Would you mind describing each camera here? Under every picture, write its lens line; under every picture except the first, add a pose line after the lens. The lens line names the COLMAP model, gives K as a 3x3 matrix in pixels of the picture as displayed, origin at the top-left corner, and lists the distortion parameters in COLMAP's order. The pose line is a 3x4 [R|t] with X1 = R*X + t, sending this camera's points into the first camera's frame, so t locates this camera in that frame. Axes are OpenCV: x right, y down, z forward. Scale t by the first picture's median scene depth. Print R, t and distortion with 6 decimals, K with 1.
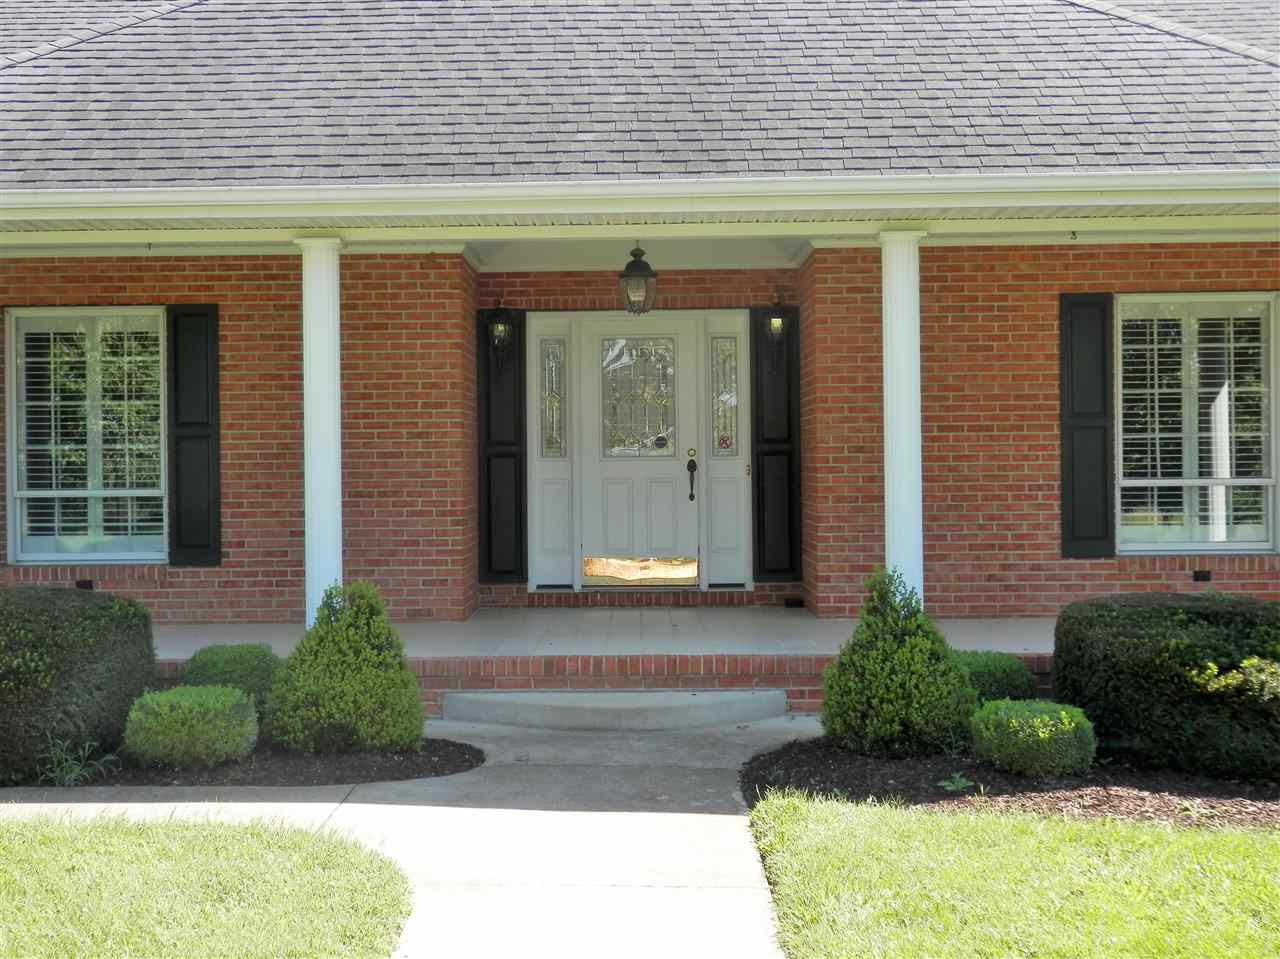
lens RADIAL K [[959.9, 0, 640.1], [0, 959.9, 452.7], [0, 0, 1]] dist [-0.004981, -0.000530]
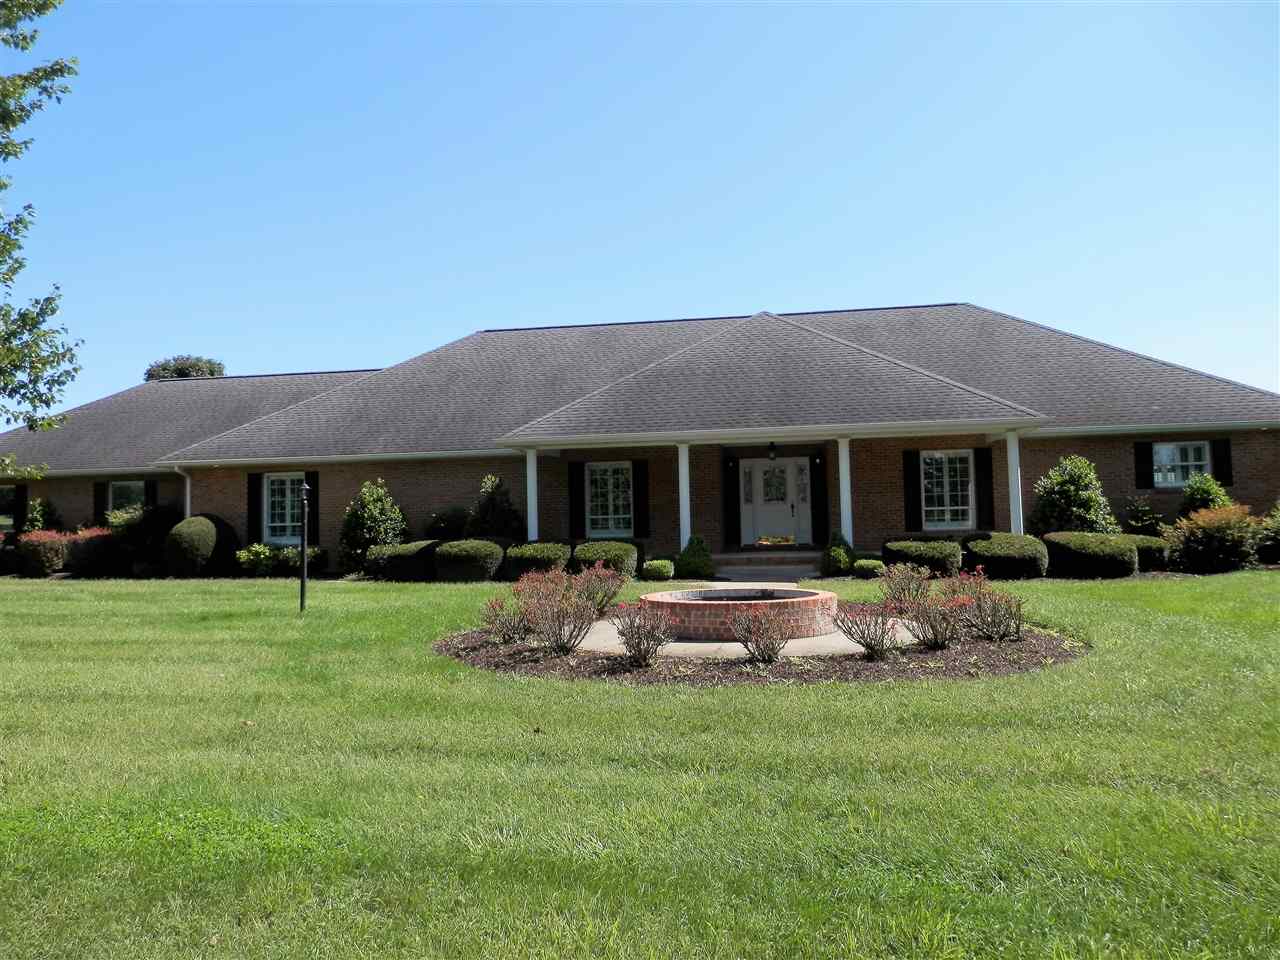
lens RADIAL K [[959.9, 0, 640.1], [0, 959.9, 453.2], [0, 0, 1]] dist [-0.004981, -0.000530]
pose [[0.980406, -0.025360, -0.195347, 0.192359], [0.008472, 0.996189, -0.086807, 0.114227], [0.196804, 0.083451, 0.976885, -2.292279]]
